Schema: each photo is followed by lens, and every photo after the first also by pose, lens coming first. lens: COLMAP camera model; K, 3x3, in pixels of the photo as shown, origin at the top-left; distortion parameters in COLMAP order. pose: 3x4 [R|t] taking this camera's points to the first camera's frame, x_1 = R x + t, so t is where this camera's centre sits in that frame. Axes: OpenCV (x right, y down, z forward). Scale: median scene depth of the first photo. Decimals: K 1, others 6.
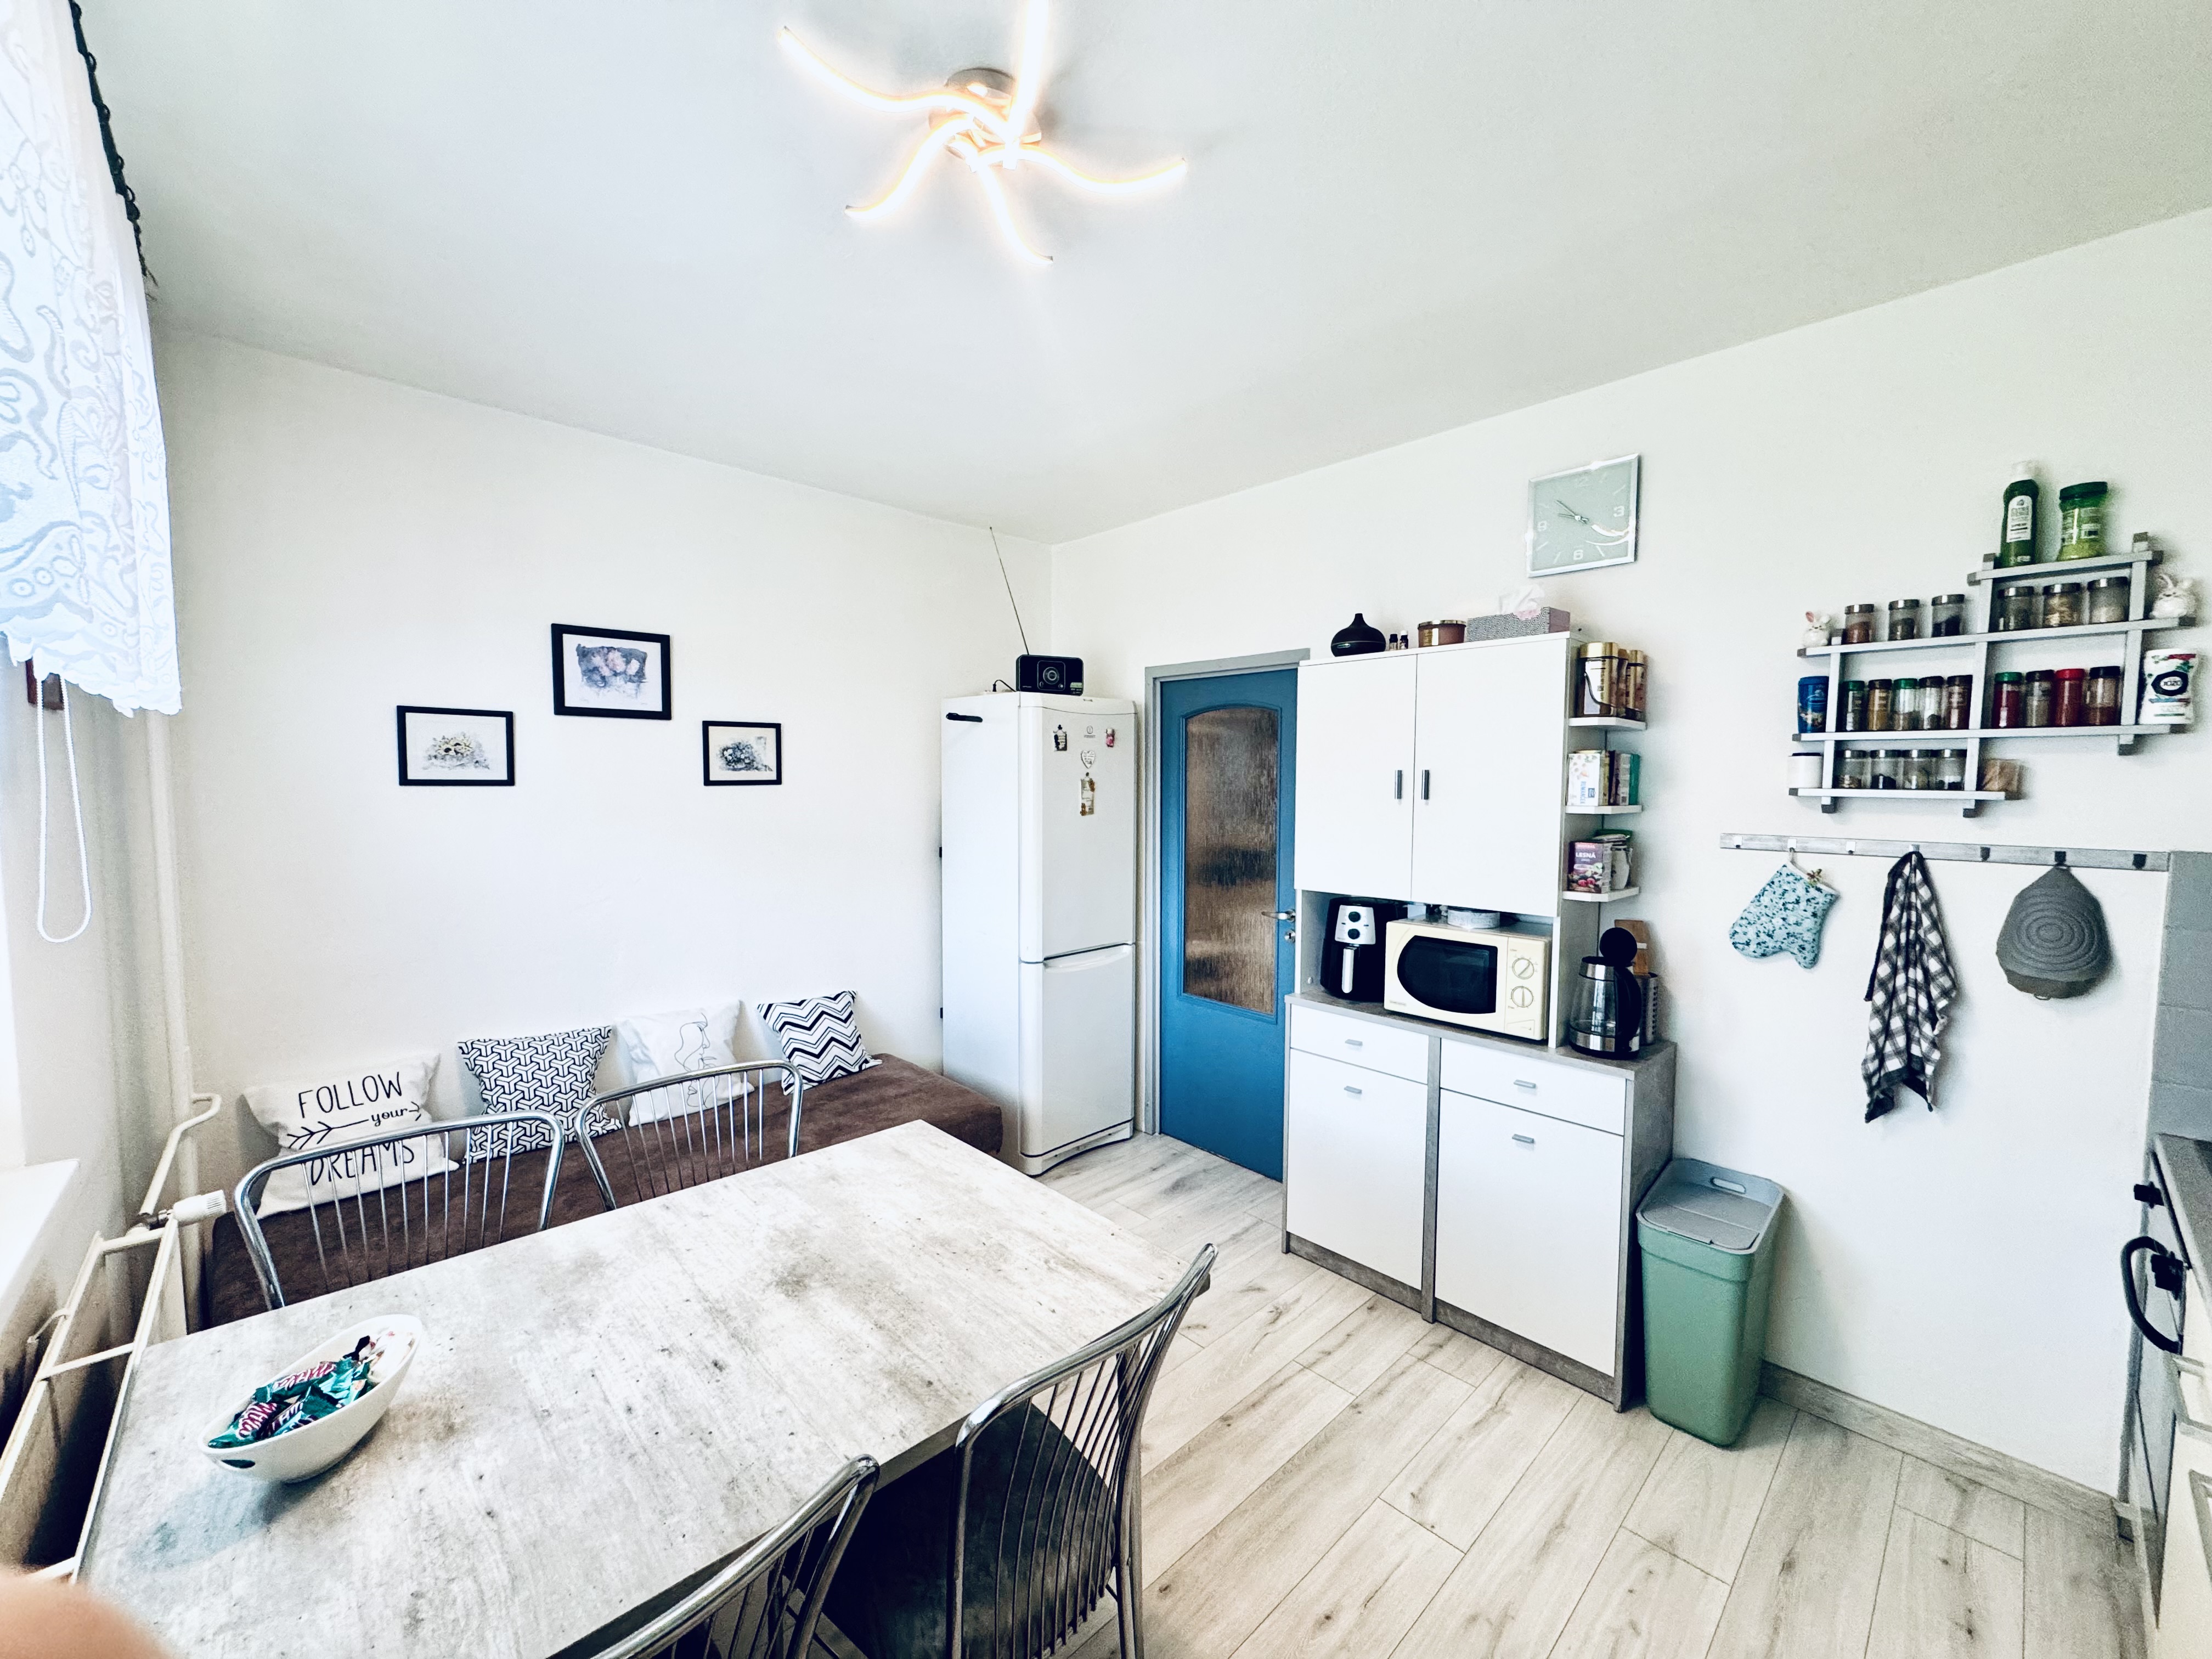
lens RADIAL K [[887.5, 0, 1105.3], [0, 887.5, 820.6], [0, 0, 1]] dist [-0.000439, 0.000006]
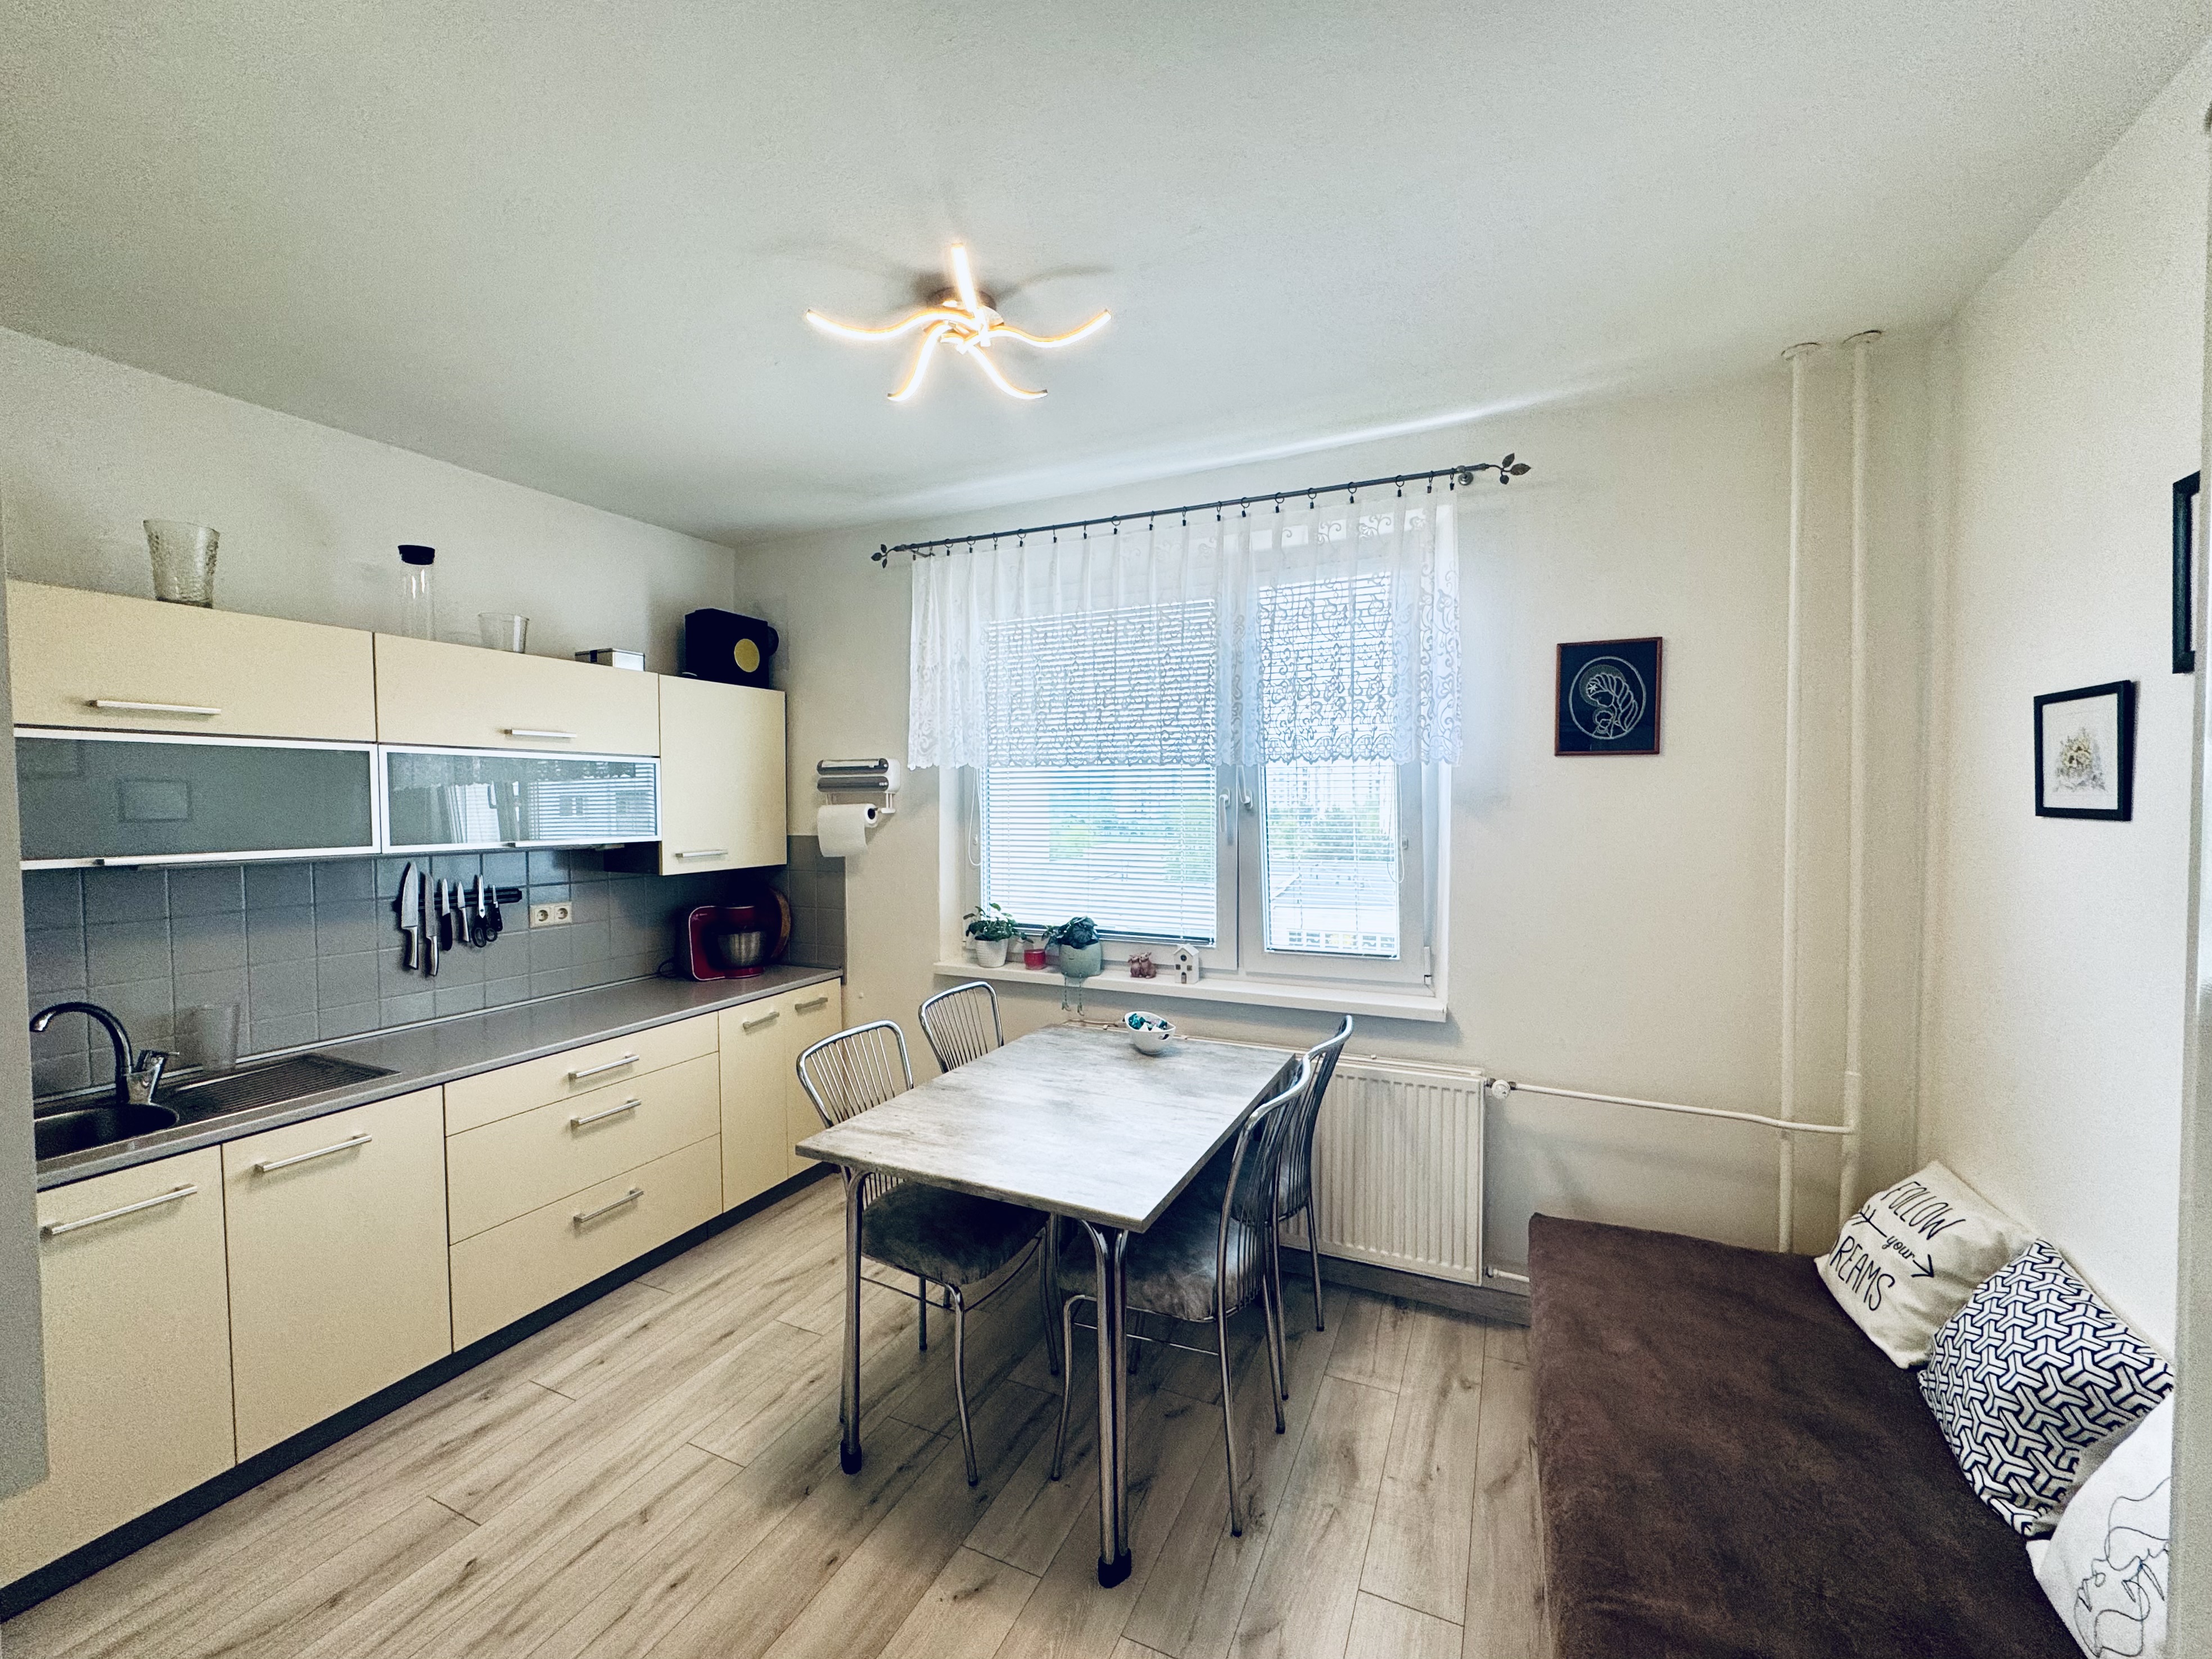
lens RADIAL K [[888.6, 0, 1106.0], [0, 888.6, 829.5], [0, 0, 1]] dist [-0.000596, -0.000066]
pose [[-0.927123, 0.012397, -0.374552, 0.123824], [-0.018732, 0.996670, 0.079355, -0.085436], [0.374288, 0.080588, -0.923804, 1.668407]]
